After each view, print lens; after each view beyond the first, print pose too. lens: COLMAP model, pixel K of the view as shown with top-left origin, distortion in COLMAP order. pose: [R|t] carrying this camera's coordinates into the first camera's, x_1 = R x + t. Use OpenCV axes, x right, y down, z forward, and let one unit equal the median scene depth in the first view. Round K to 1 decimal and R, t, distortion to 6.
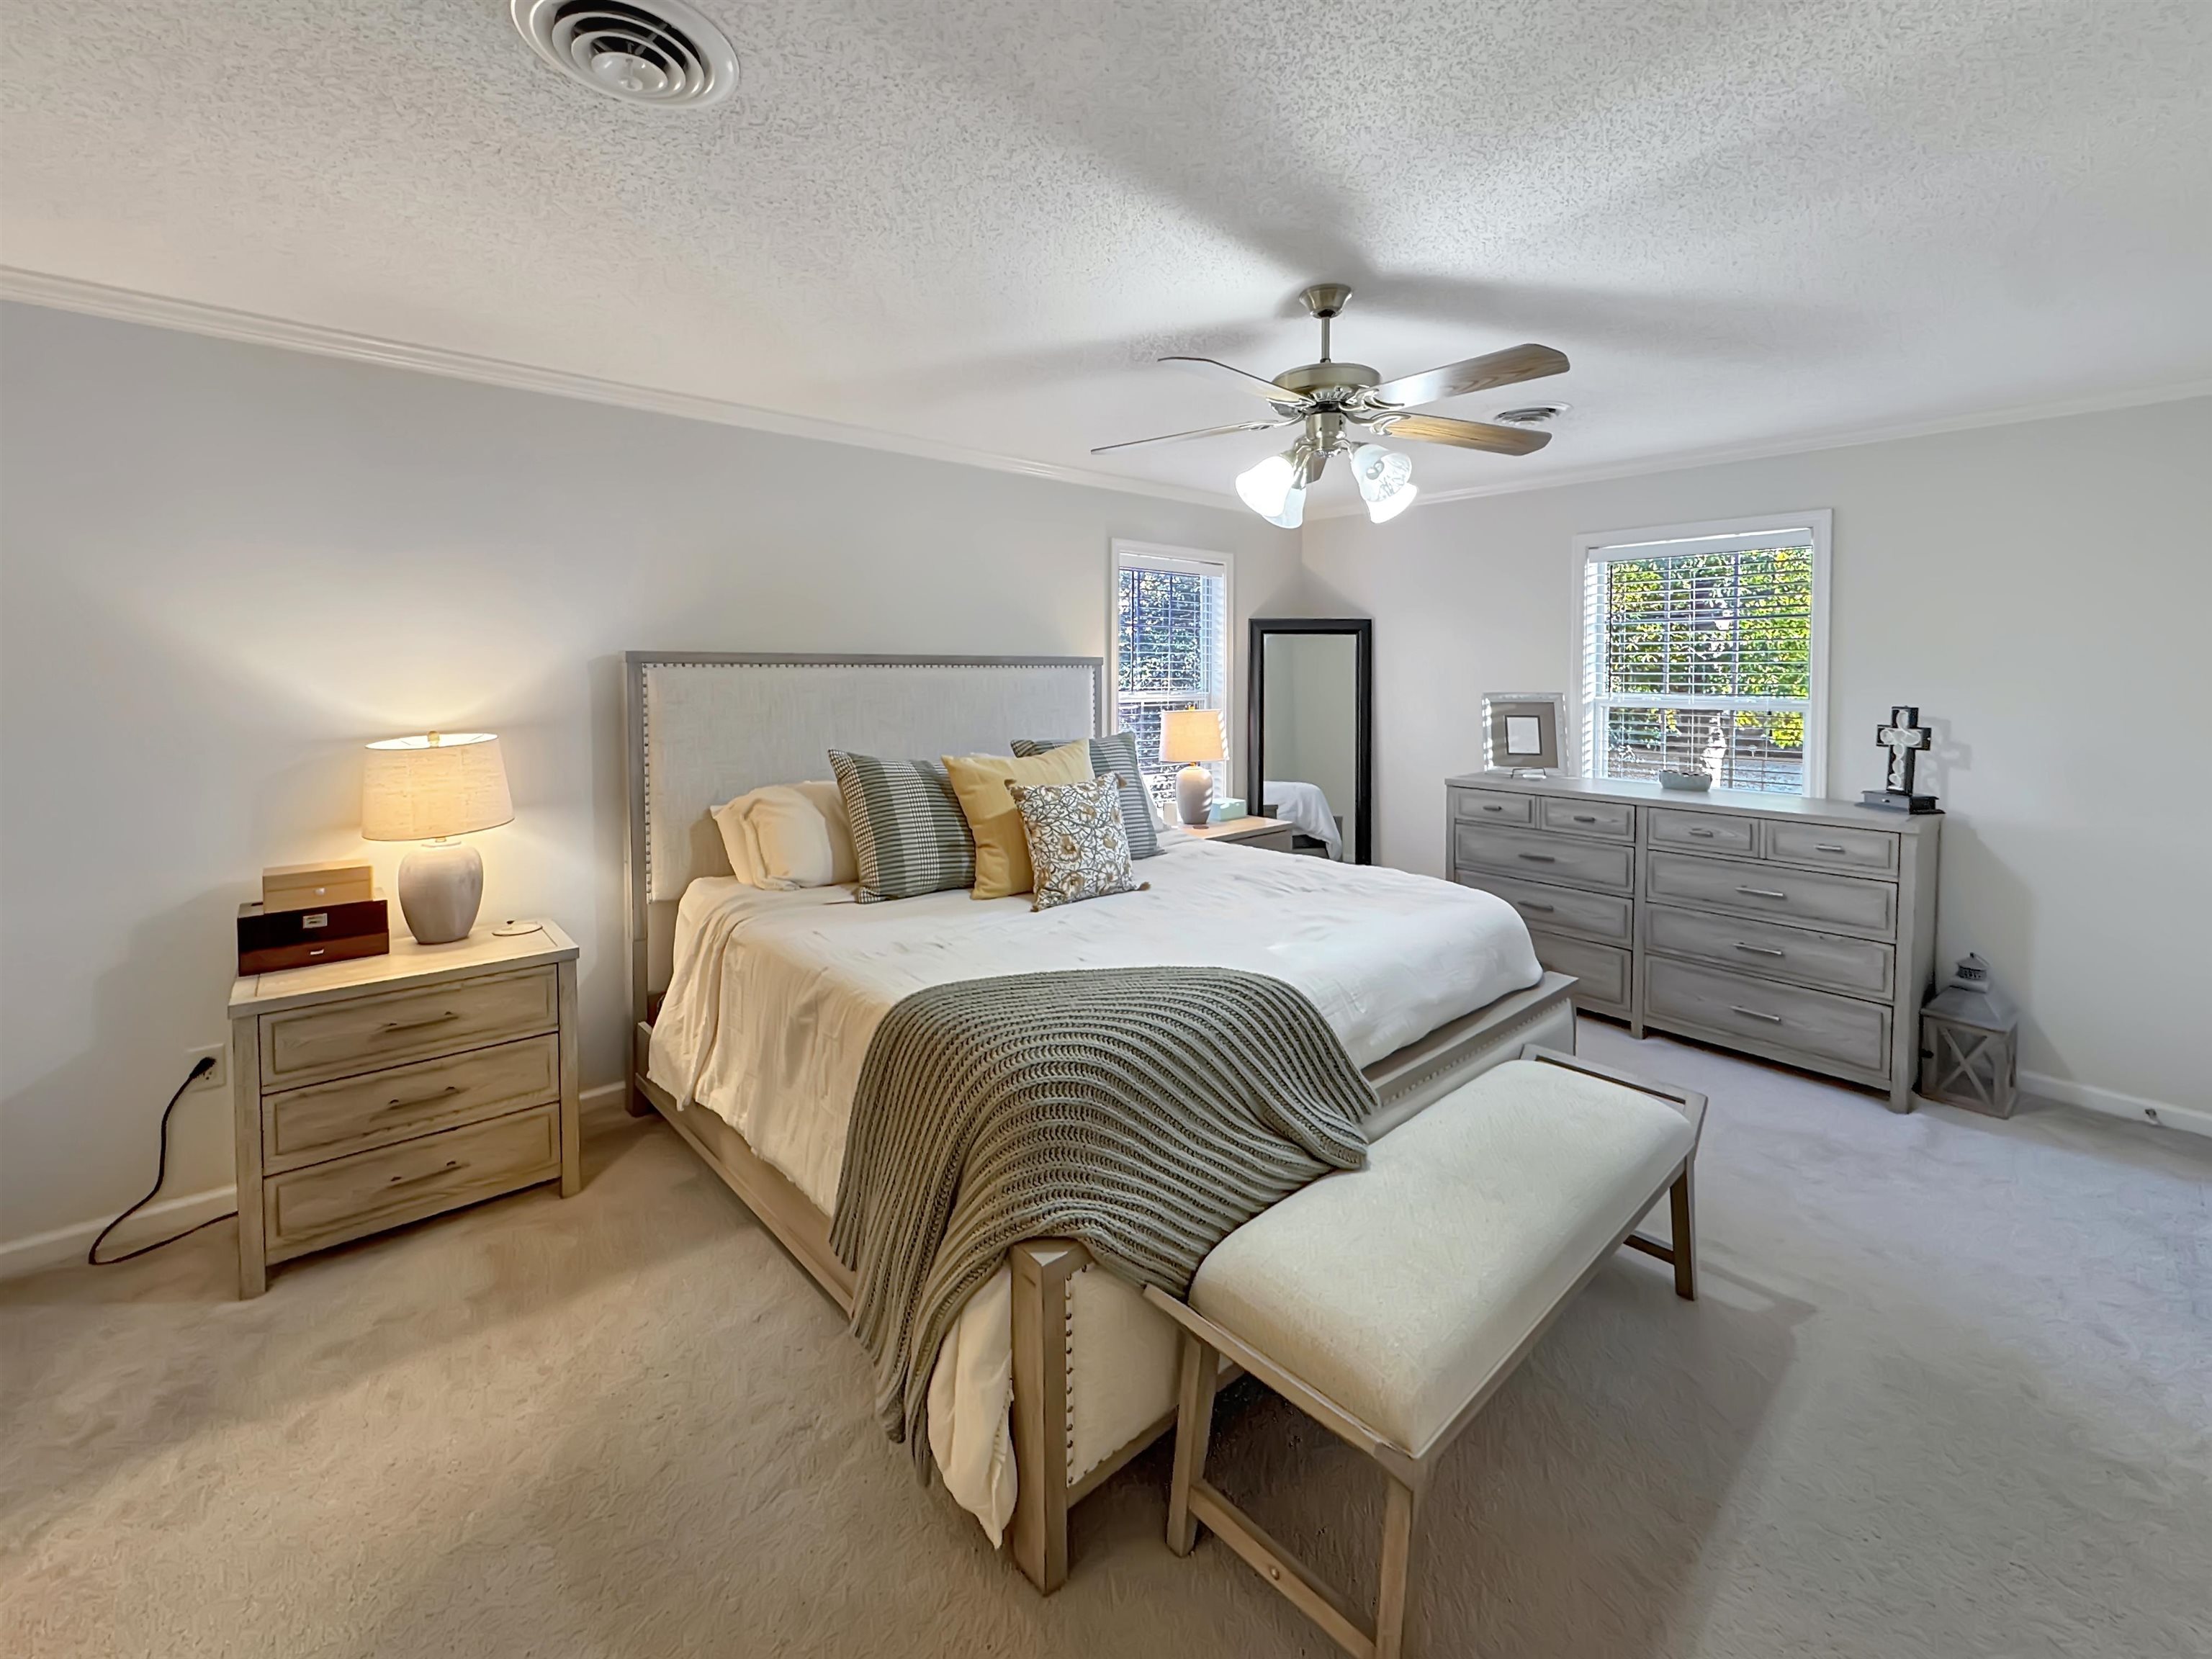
lens RADIAL K [[951.0, 0, 1101.5], [0, 951.0, 700.3], [0, 0, 1]] dist [-0.000709, -0.000028]
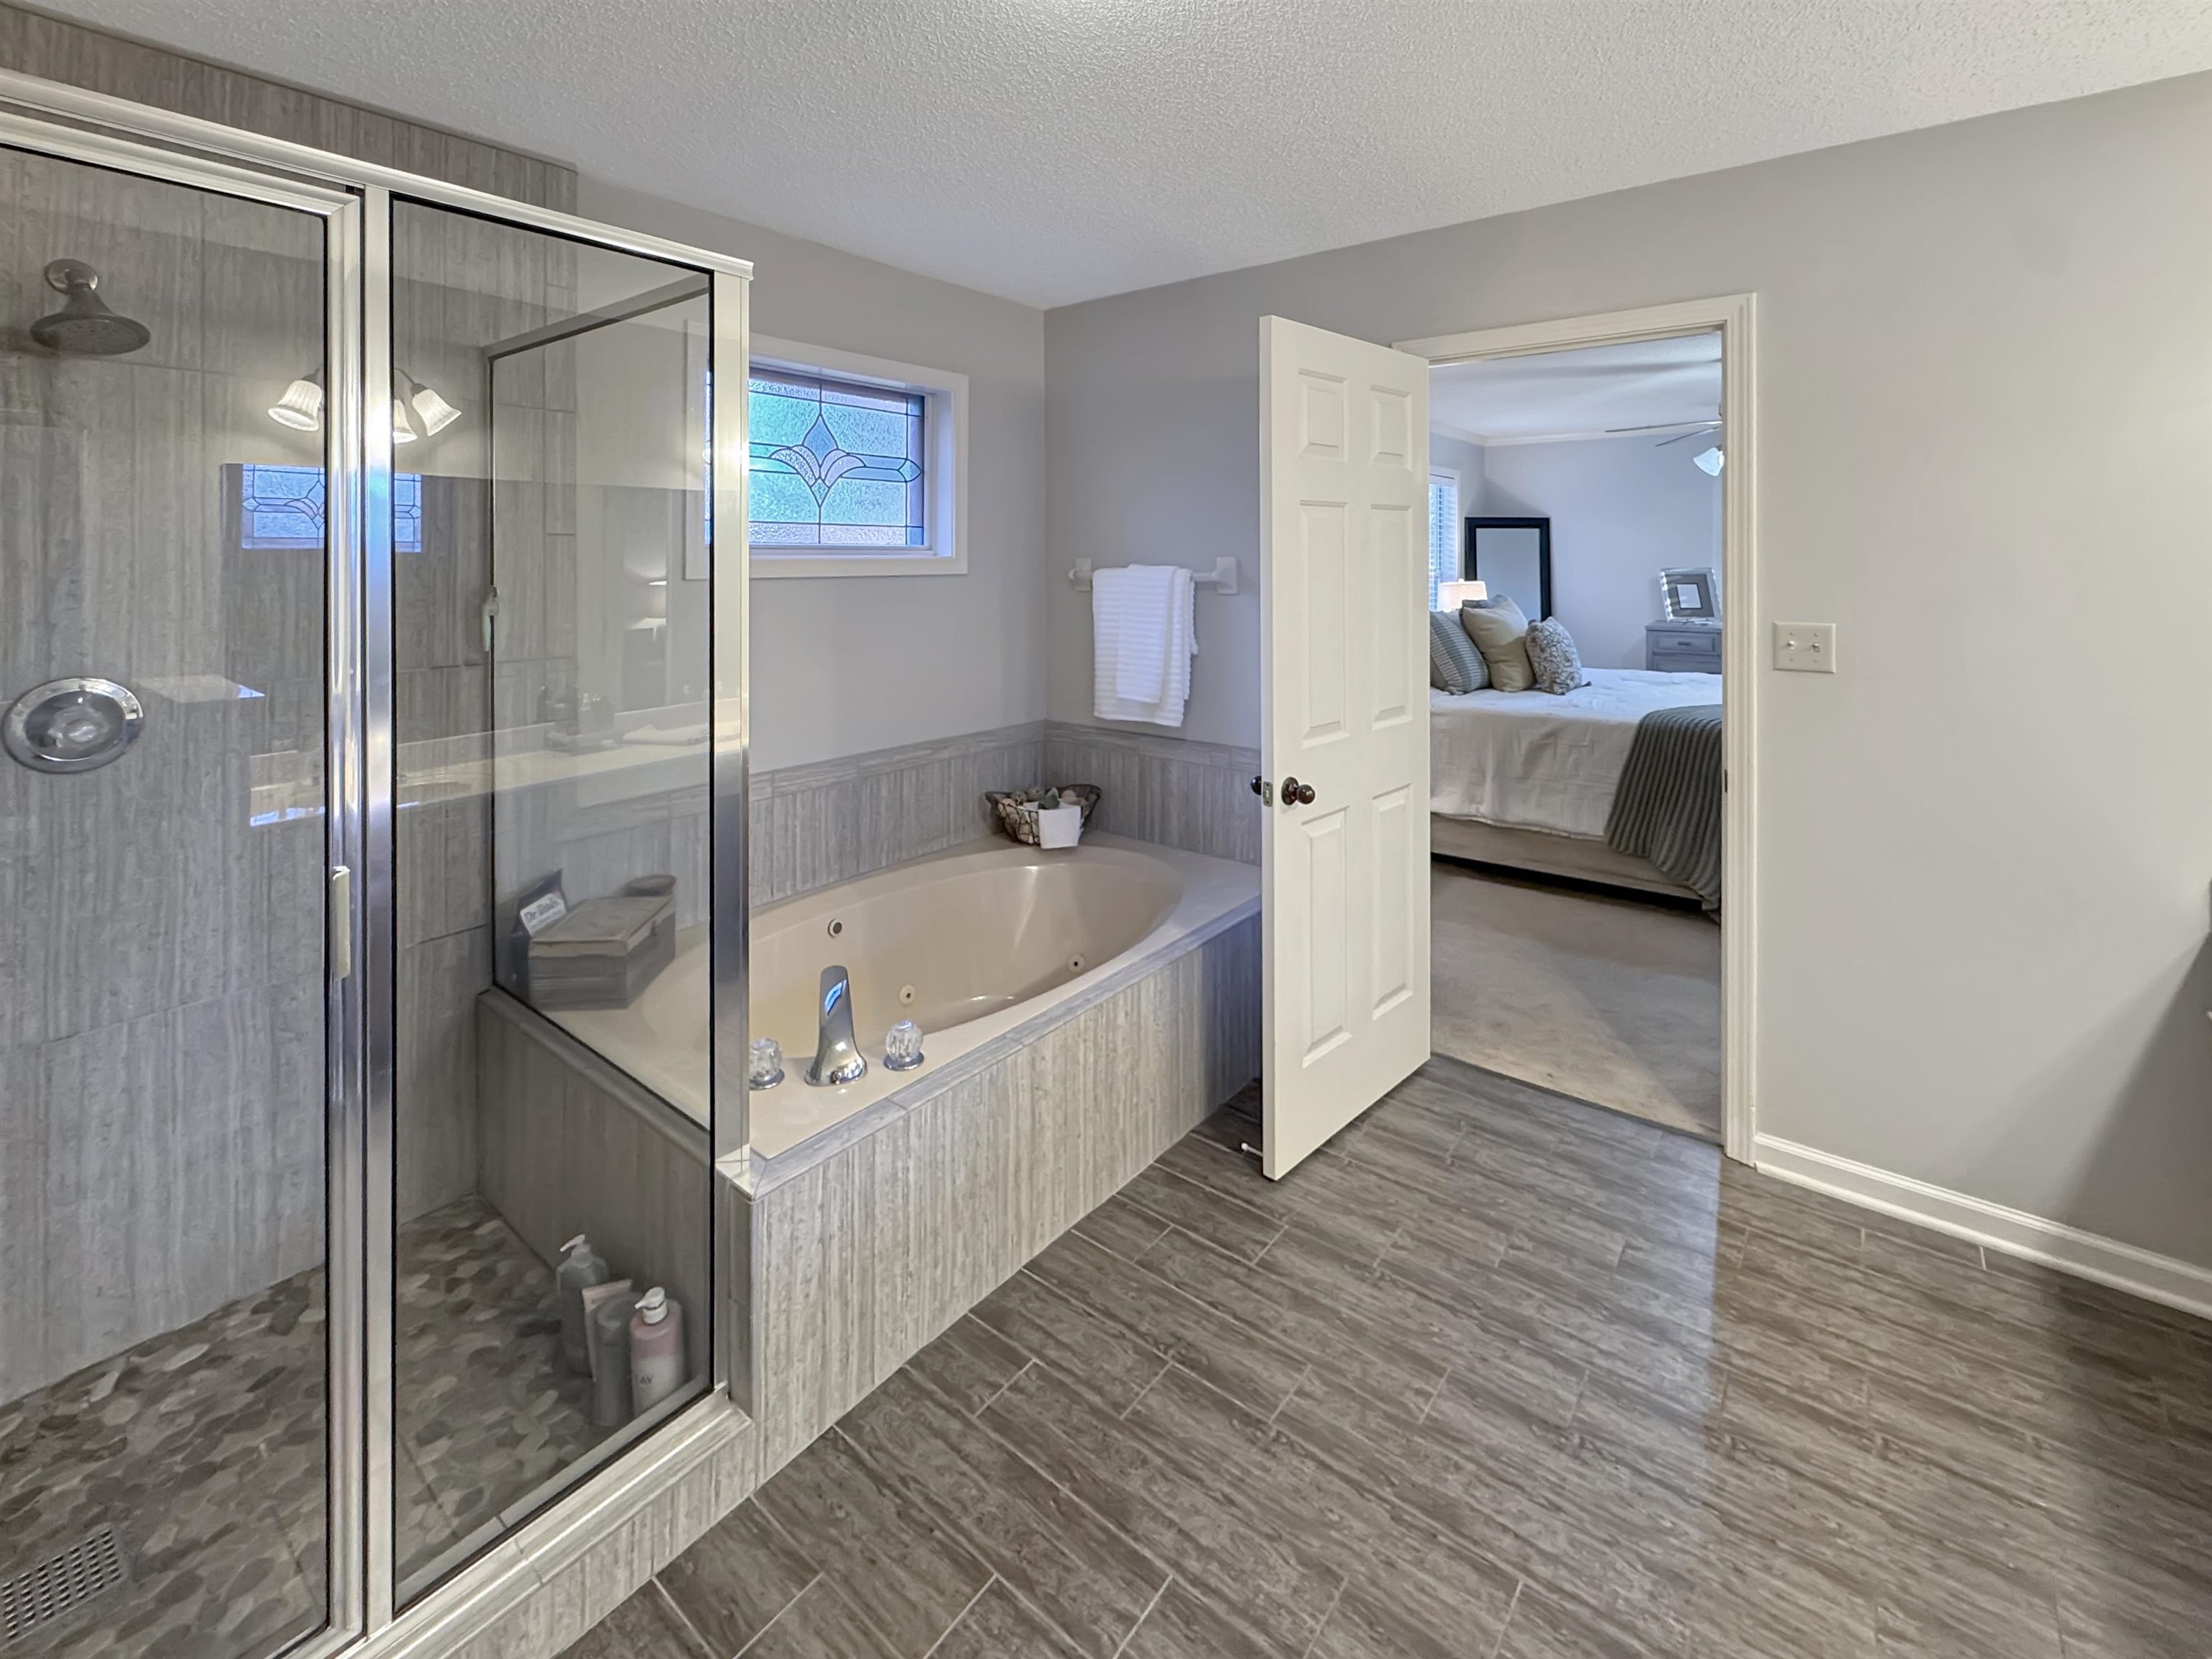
lens RADIAL K [[960.9, 0, 1089.5], [0, 960.9, 632.9], [0, 0, 1]] dist [0.000027, 0.000068]
pose [[0.985943, -0.023545, 0.165417, -0.953053], [0.016685, 0.998947, 0.042742, 0.018334], [-0.166249, -0.039381, 0.985297, -0.438773]]
